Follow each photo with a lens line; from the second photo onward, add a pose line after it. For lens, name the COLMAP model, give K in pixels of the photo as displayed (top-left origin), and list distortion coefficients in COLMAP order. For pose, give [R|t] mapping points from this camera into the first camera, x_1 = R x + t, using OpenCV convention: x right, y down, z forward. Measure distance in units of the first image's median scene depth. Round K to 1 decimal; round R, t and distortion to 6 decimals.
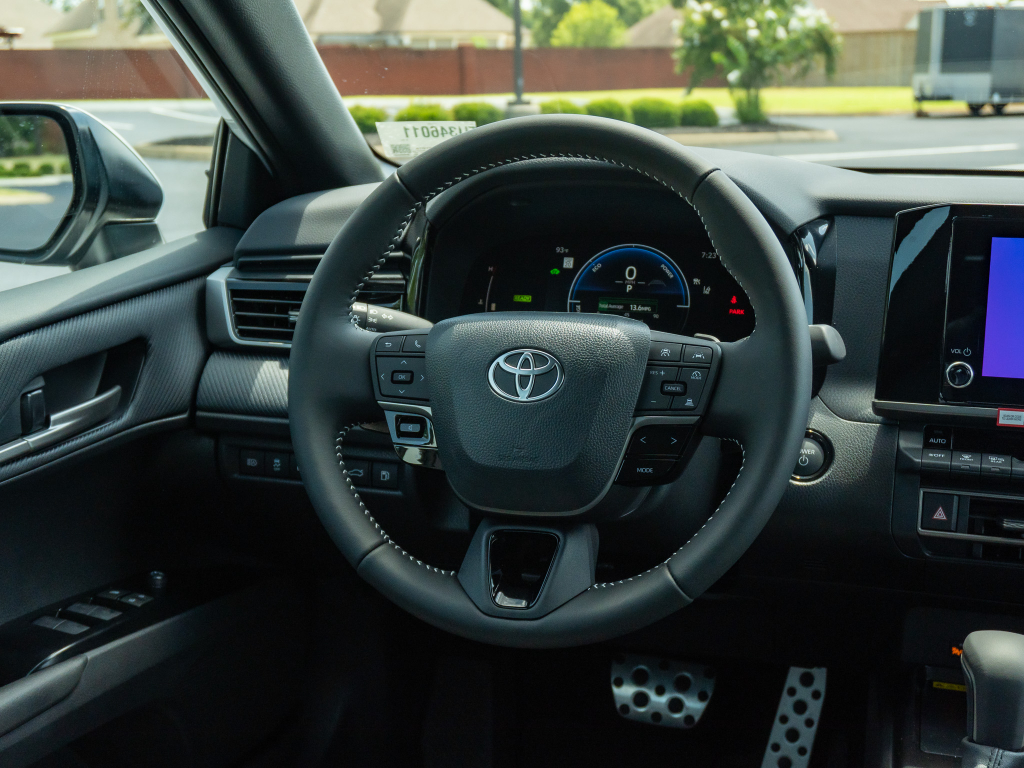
lens RADIAL K [[1394.8, 0, 515.1], [0, 1394.8, 390.6], [0, 0, 1]] dist [-0.004479, 0.000000]
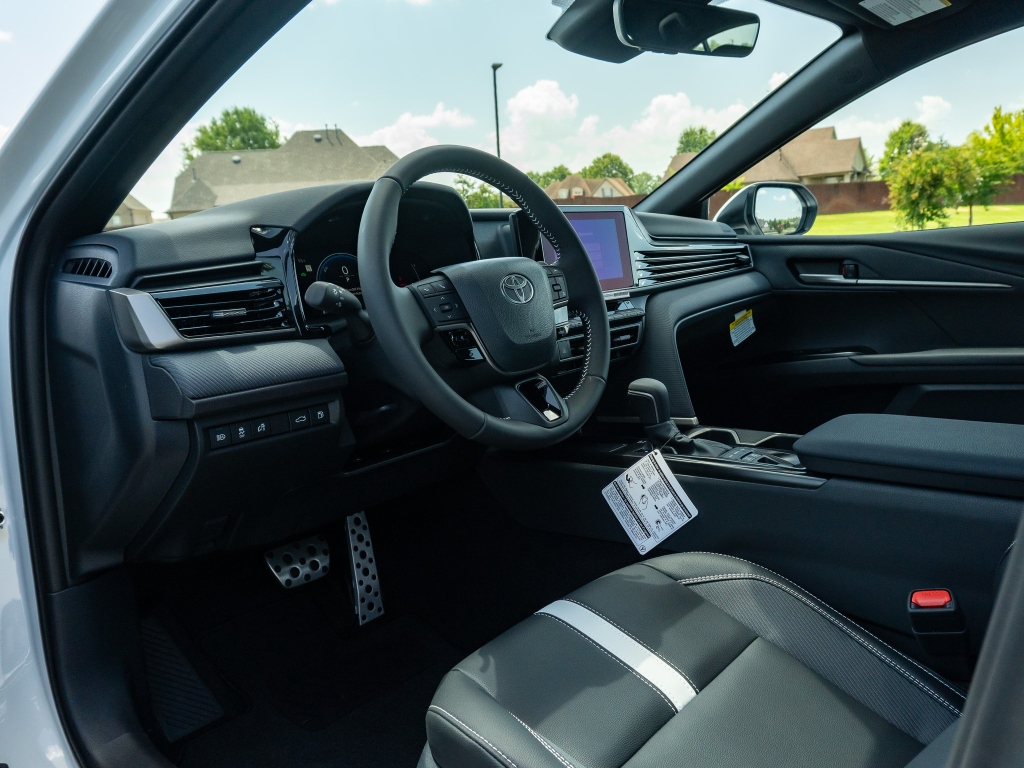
lens RADIAL K [[779.7, 0, 514.2], [0, 779.7, 391.1], [0, 0, 1]] dist [-0.024342, 0.010785]
pose [[0.402483, -0.196135, 0.894169, -0.802016], [0.254976, 0.962143, 0.096275, 0.014996], [-0.879201, 0.189243, 0.437256, 0.568585]]
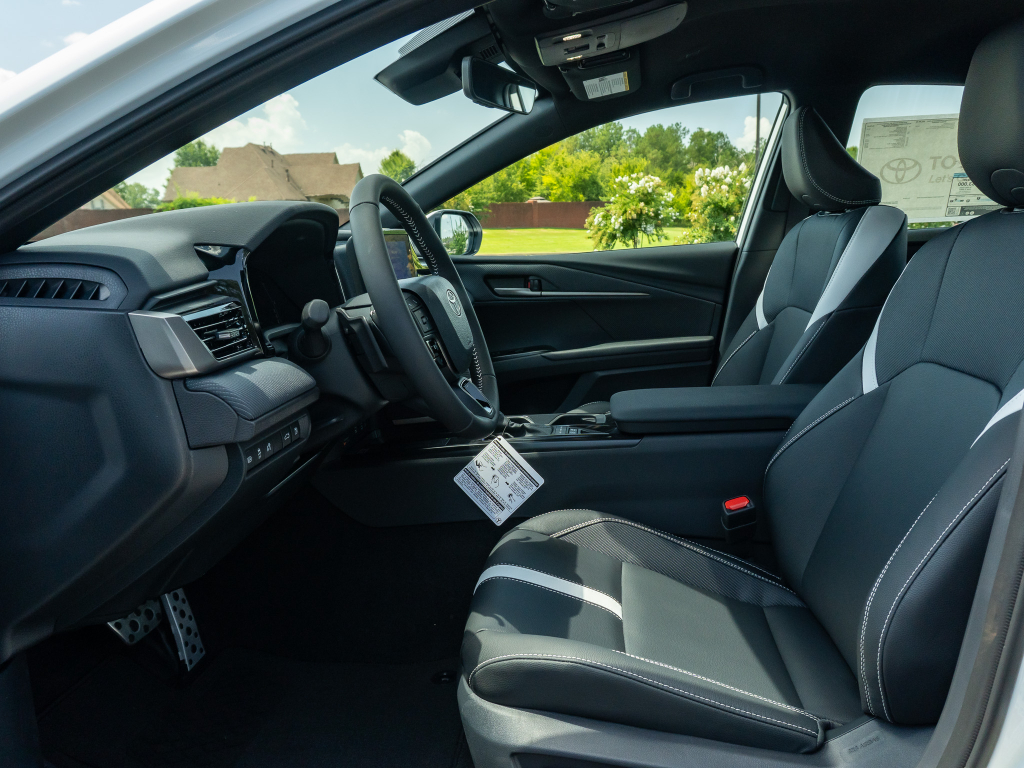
lens RADIAL K [[779.7, 0, 514.3], [0, 779.7, 391.6], [0, 0, 1]] dist [-0.024342, 0.010785]
pose [[-0.190457, -0.187362, 0.963650, -1.009551], [0.251674, 0.939493, 0.232406, -0.117539], [-0.948887, 0.286789, -0.131779, 1.018129]]
